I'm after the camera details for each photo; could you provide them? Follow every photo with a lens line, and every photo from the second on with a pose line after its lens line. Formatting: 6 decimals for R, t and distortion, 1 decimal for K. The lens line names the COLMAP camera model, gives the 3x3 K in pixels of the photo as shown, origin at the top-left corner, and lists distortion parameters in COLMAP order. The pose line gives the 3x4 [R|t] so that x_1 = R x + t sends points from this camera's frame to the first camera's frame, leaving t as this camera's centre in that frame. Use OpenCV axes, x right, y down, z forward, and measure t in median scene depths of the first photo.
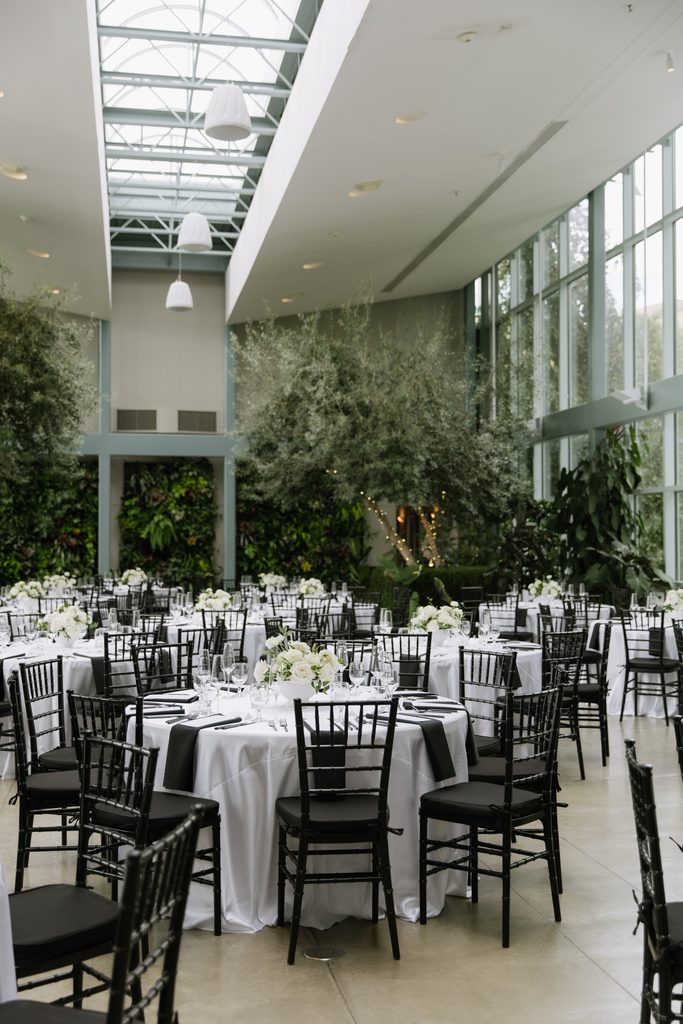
lens RADIAL K [[1120.4, 0, 321.8], [0, 1120.4, 516.0], [0, 0, 1]] dist [-0.003381, 0.003709]
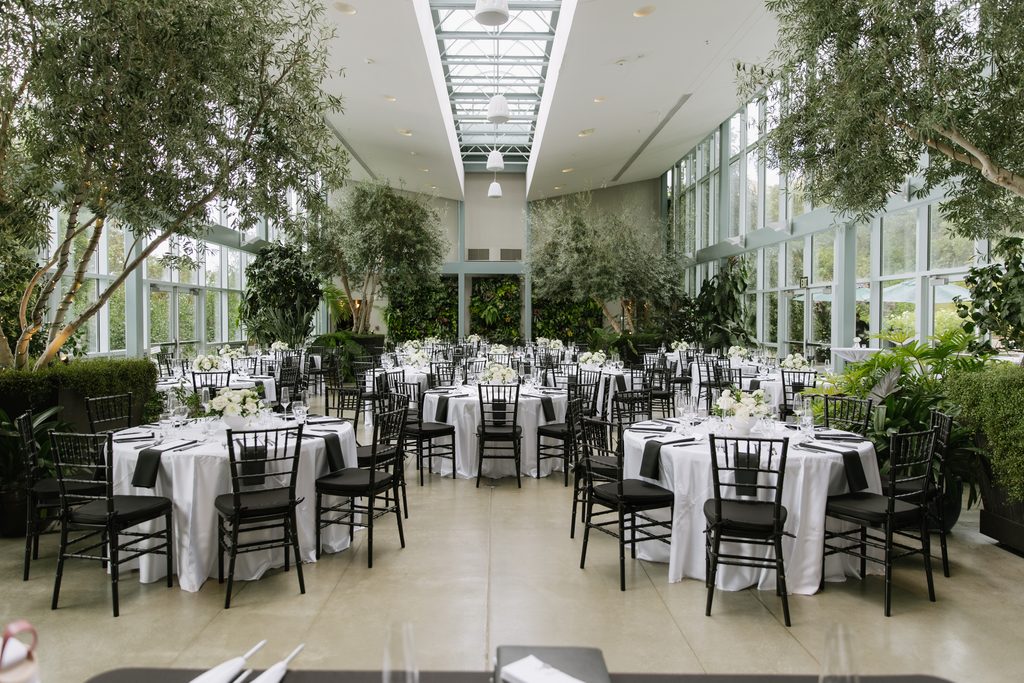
lens RADIAL K [[682.1, 0, 509.7], [0, 682.1, 332.4], [0, 0, 1]] dist [0.012913, 0.002215]
pose [[0.987370, 0.004634, -0.158366, 0.082904], [0.002017, 0.999123, 0.041813, -0.004911], [0.158421, -0.041604, 0.986495, -0.144527]]
